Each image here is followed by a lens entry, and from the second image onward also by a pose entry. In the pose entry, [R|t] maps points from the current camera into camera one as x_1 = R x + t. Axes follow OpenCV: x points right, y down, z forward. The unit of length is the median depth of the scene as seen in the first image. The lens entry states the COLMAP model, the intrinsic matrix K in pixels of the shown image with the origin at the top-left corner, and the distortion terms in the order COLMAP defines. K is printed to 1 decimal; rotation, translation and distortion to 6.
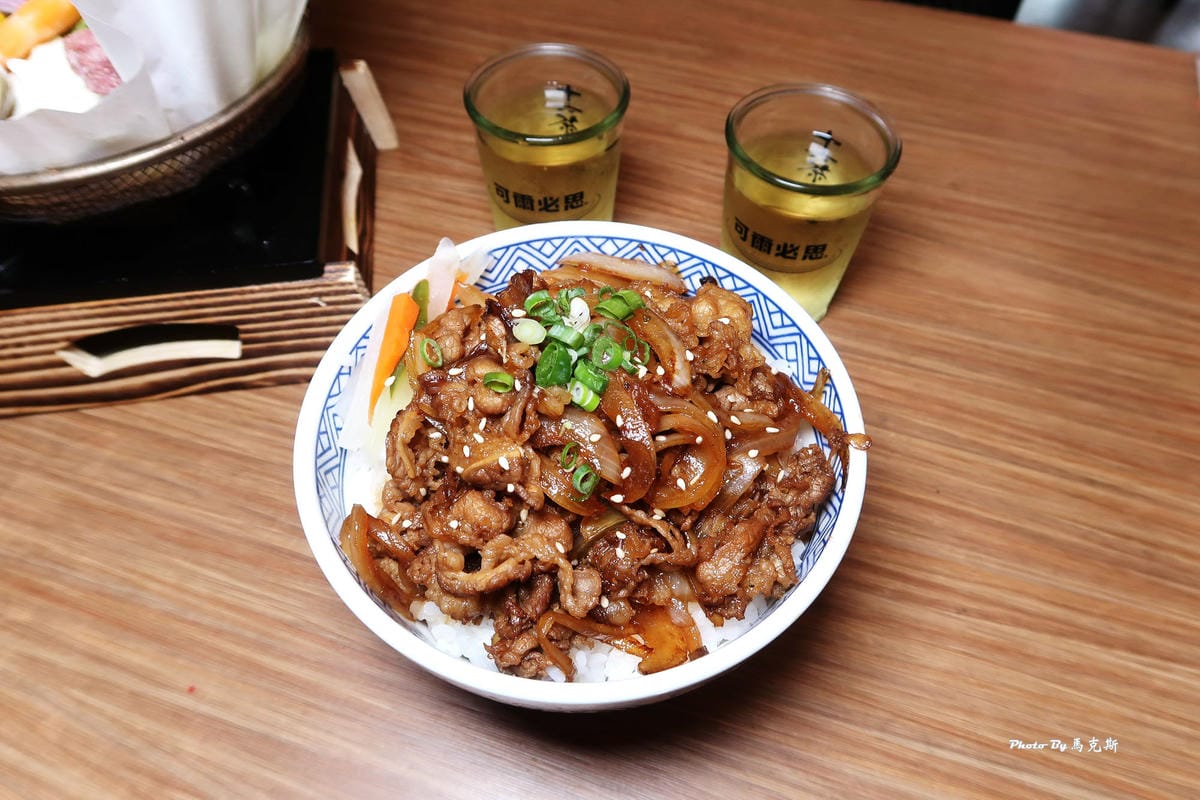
lens RADIAL K [[825.2, 0, 600.0], [0, 825.2, 400.0], [0, 0, 1]] dist [-0.028478, 0.006440]
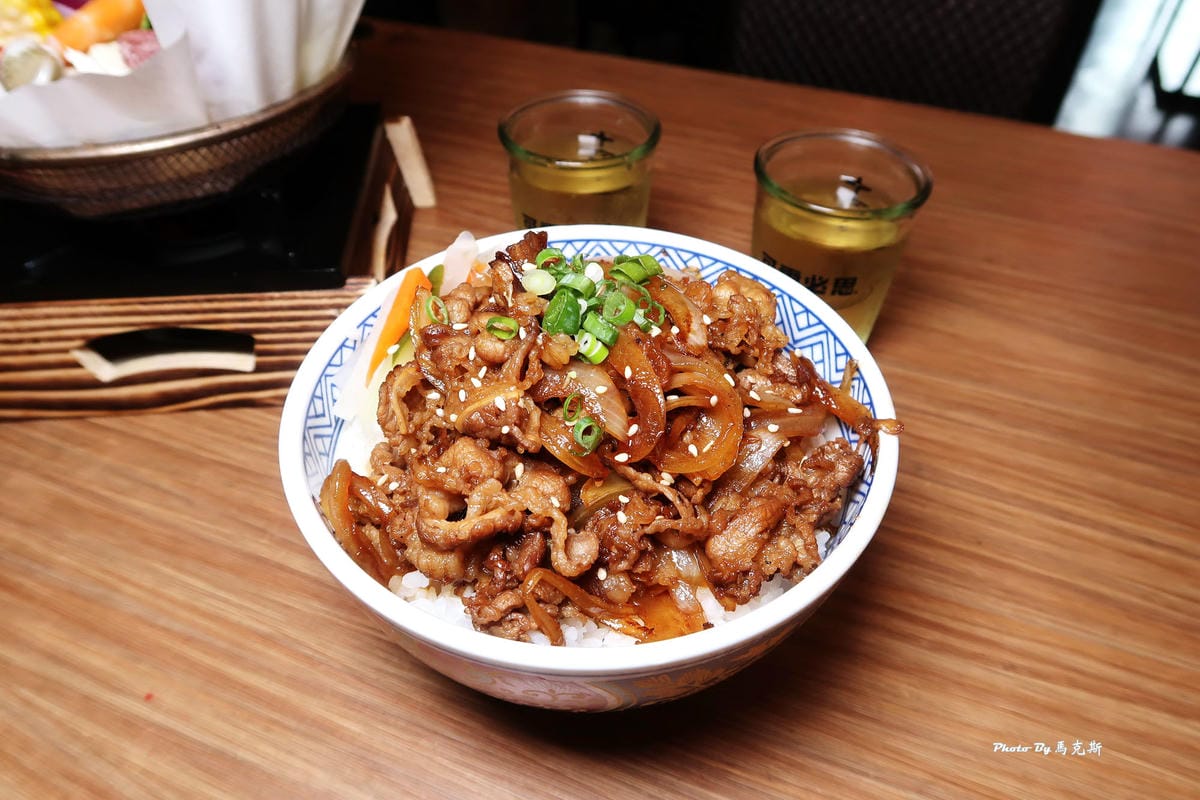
lens RADIAL K [[825.2, 0, 600.0], [0, 825.2, 400.0], [0, 0, 1]] dist [-0.028478, 0.006440]
pose [[0.997966, 0.046446, -0.043667, 0.024894], [-0.053459, 0.982878, -0.176334, 0.161732], [0.034730, 0.178309, 0.983361, 0.065718]]
